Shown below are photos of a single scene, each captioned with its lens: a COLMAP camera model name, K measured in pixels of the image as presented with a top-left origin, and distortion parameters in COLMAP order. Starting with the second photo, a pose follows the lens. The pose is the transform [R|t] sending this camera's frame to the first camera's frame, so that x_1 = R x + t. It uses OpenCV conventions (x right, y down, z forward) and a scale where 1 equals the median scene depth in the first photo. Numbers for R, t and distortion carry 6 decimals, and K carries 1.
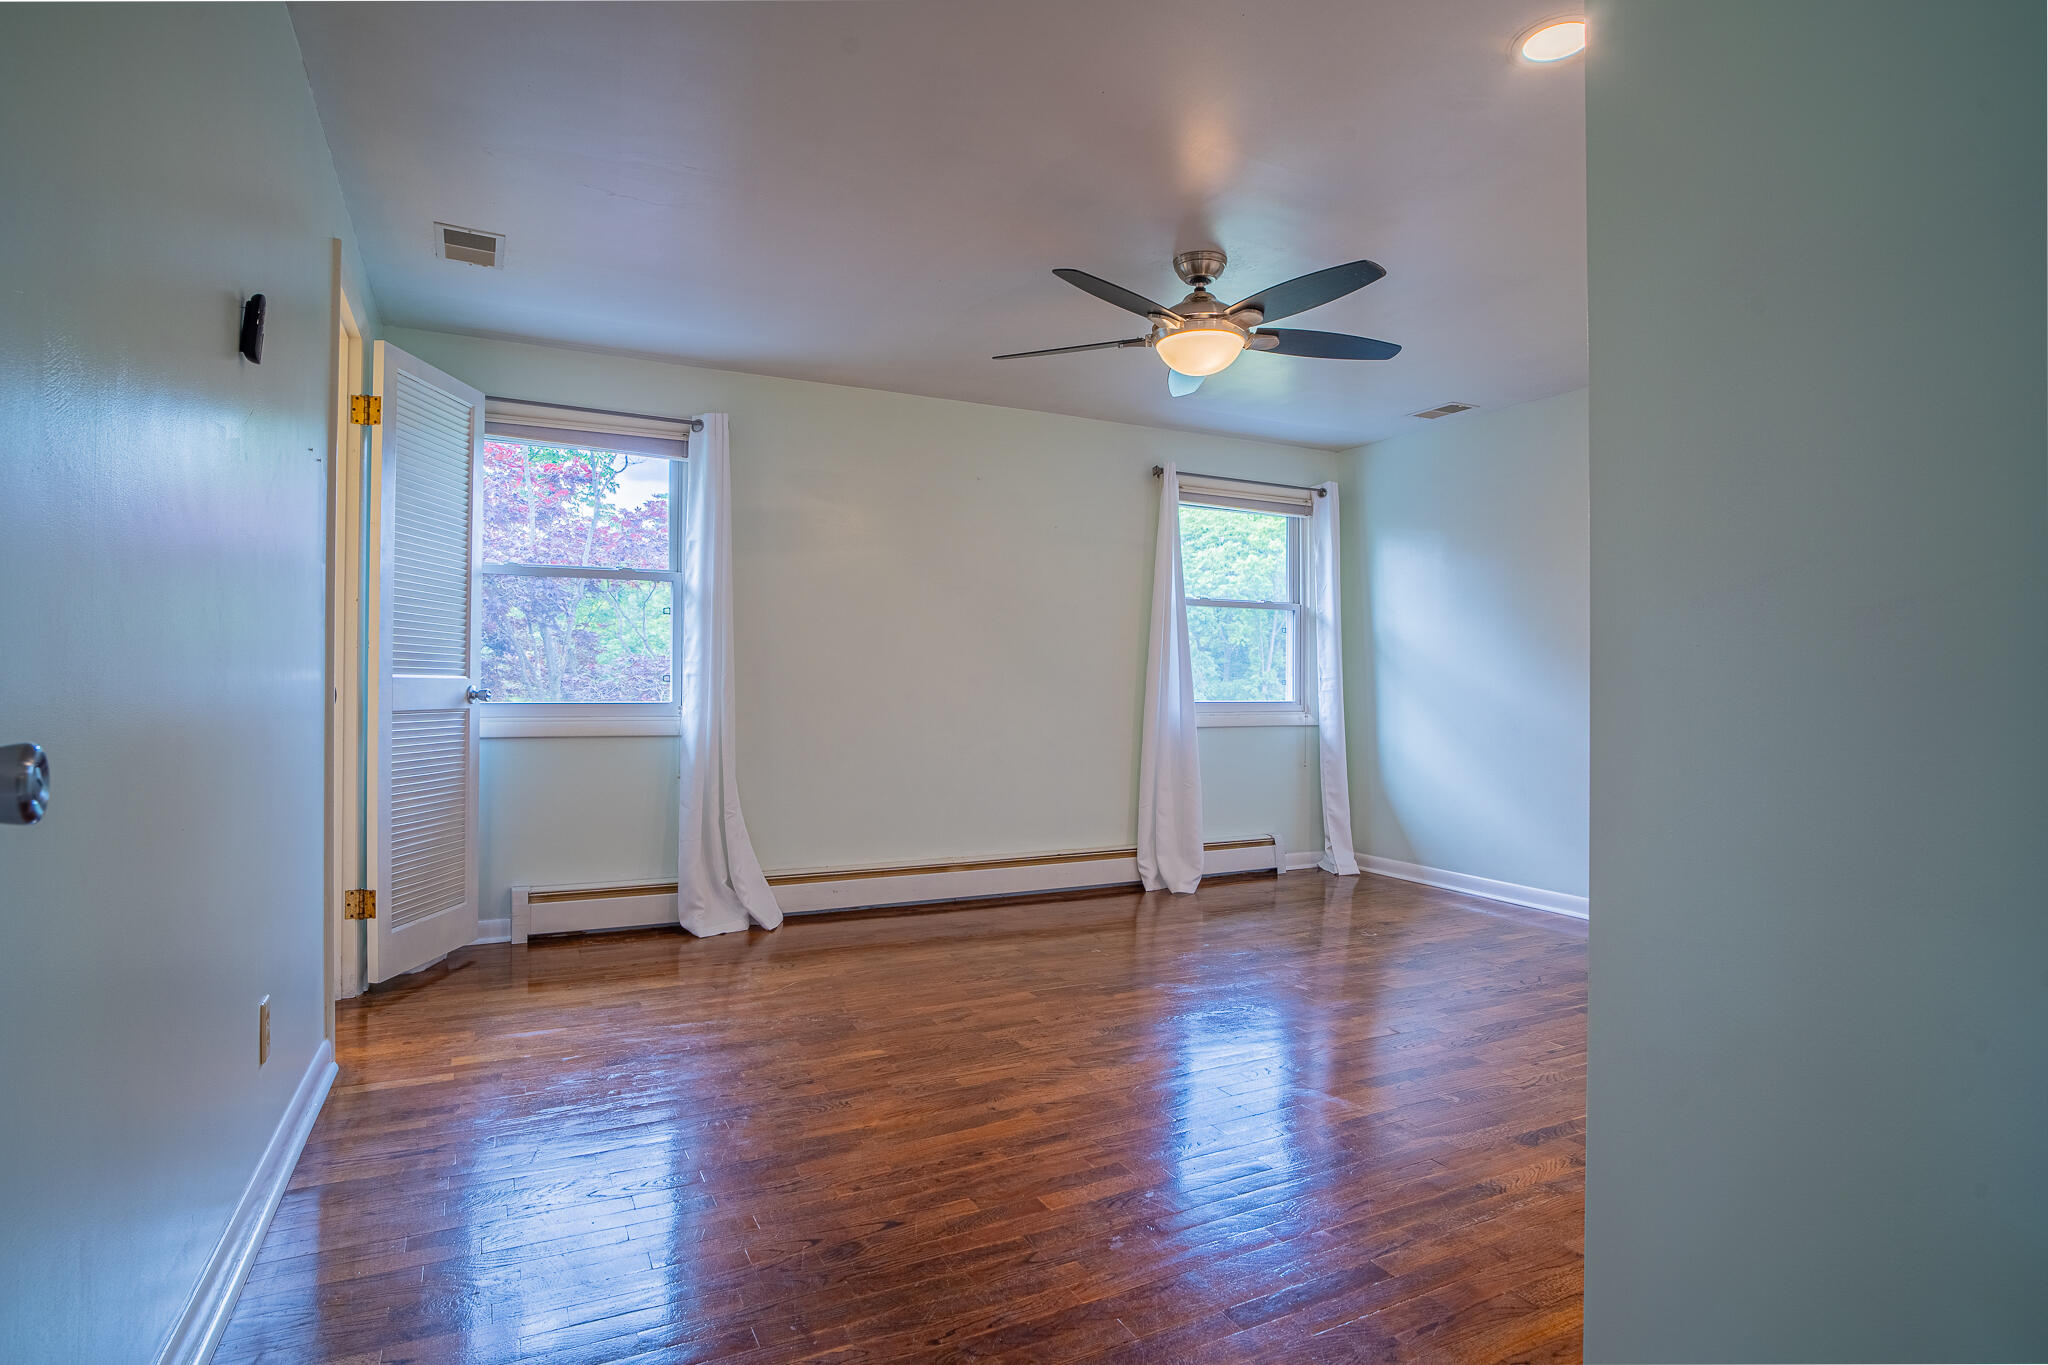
lens RADIAL K [[1069.3, 0, 1017.6], [0, 1069.3, 679.9], [0, 0, 1]] dist [-0.027616, 0.002684]
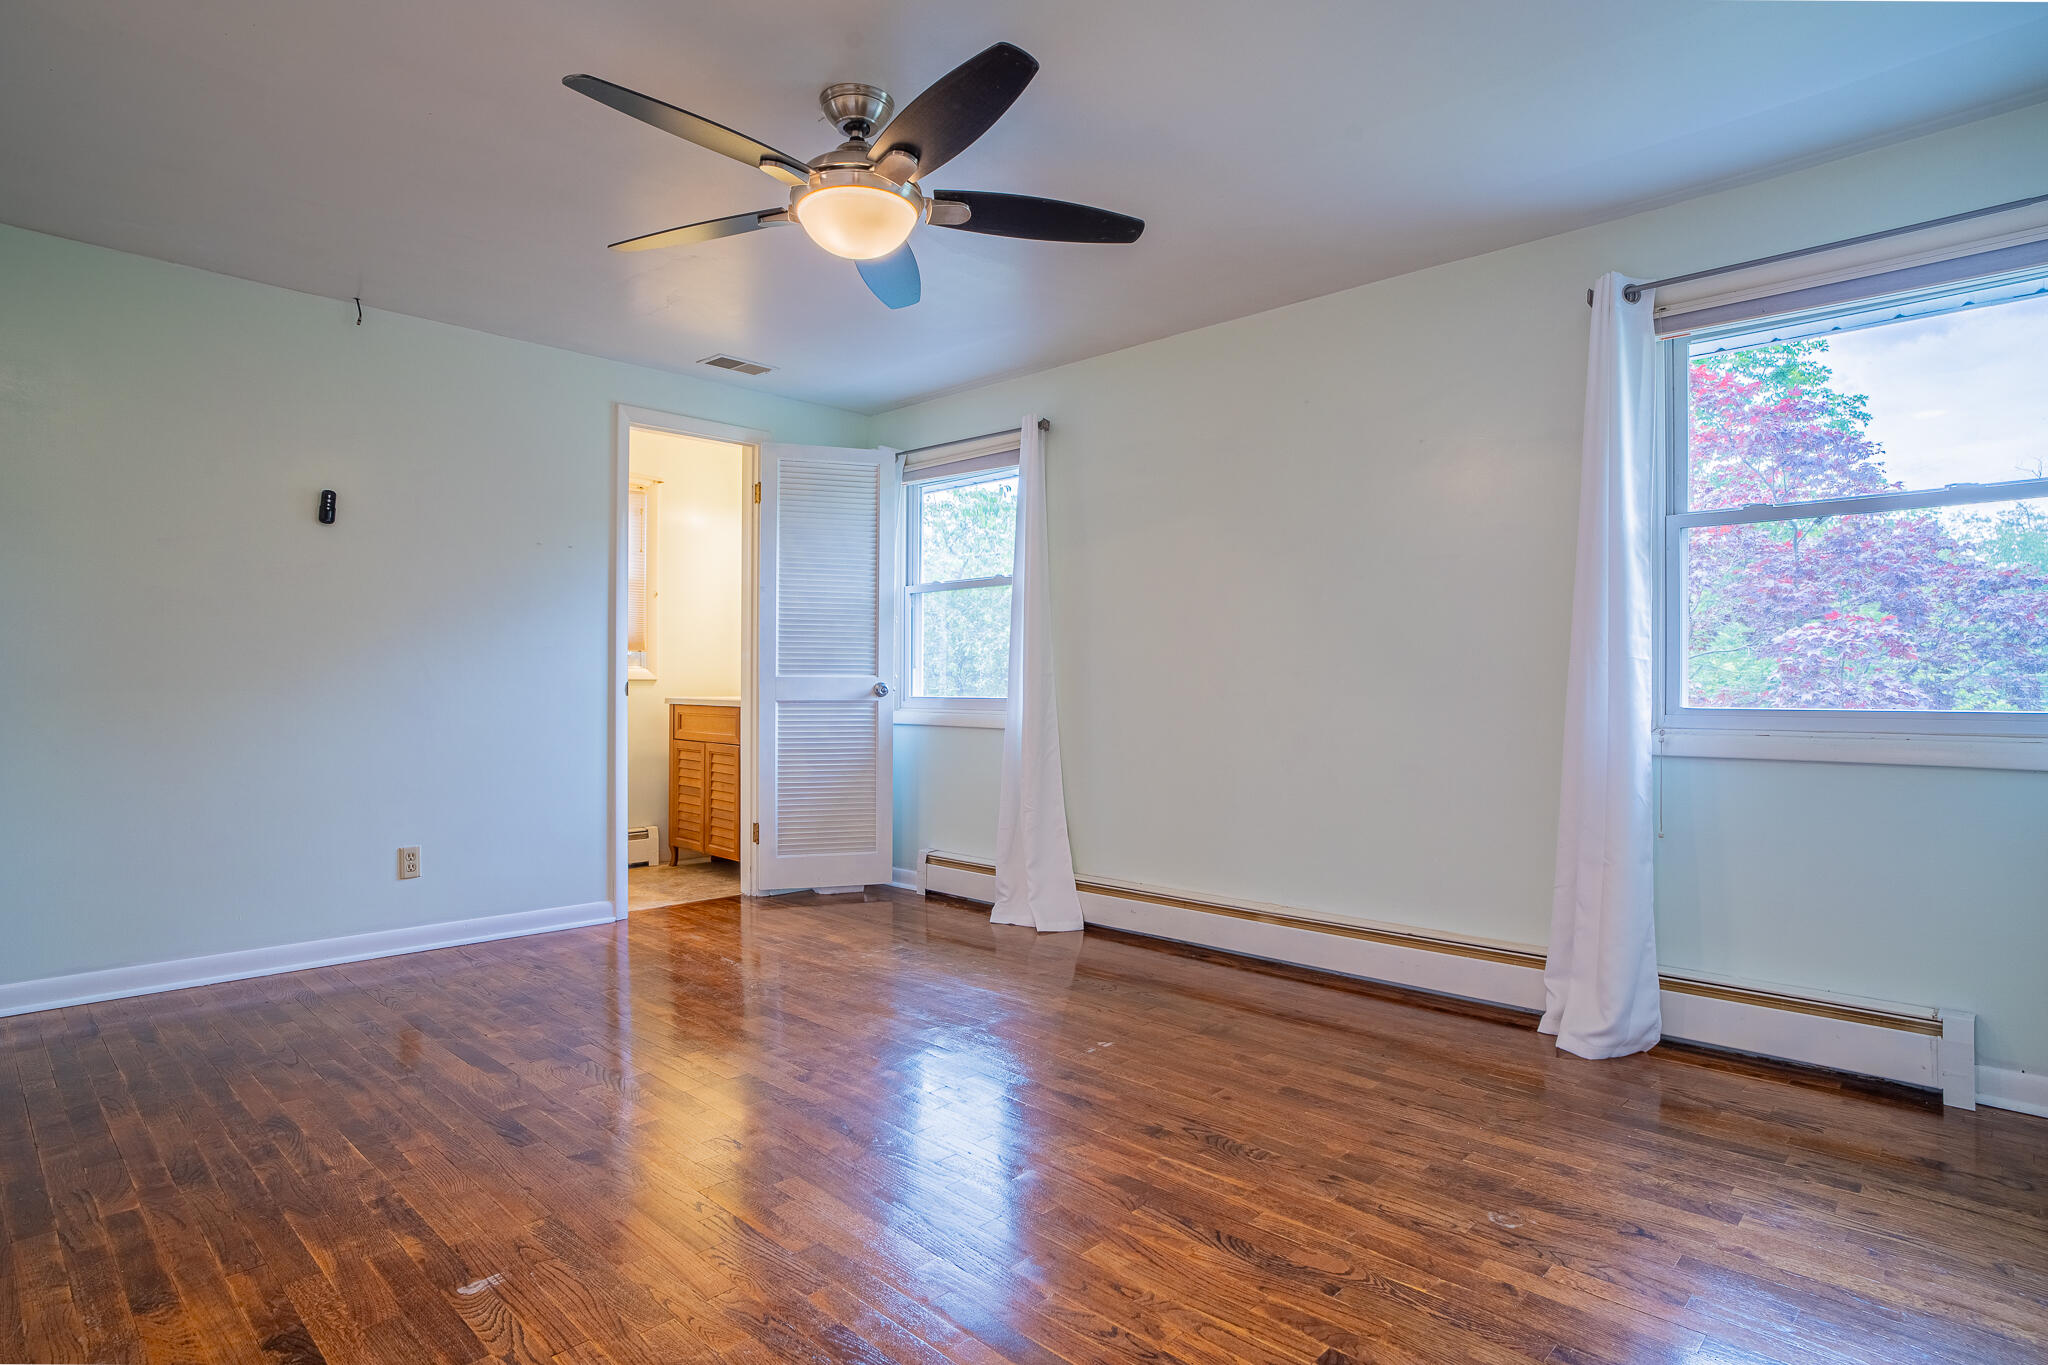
lens RADIAL K [[1069.3, 0, 1017.6], [0, 1069.3, 679.9], [0, 0, 1]] dist [-0.027616, 0.002684]
pose [[0.338589, -0.008908, -0.940892, 0.719210], [0.003626, 0.999960, -0.008163, 0.012333], [0.940927, -0.000648, 0.338608, 0.685115]]
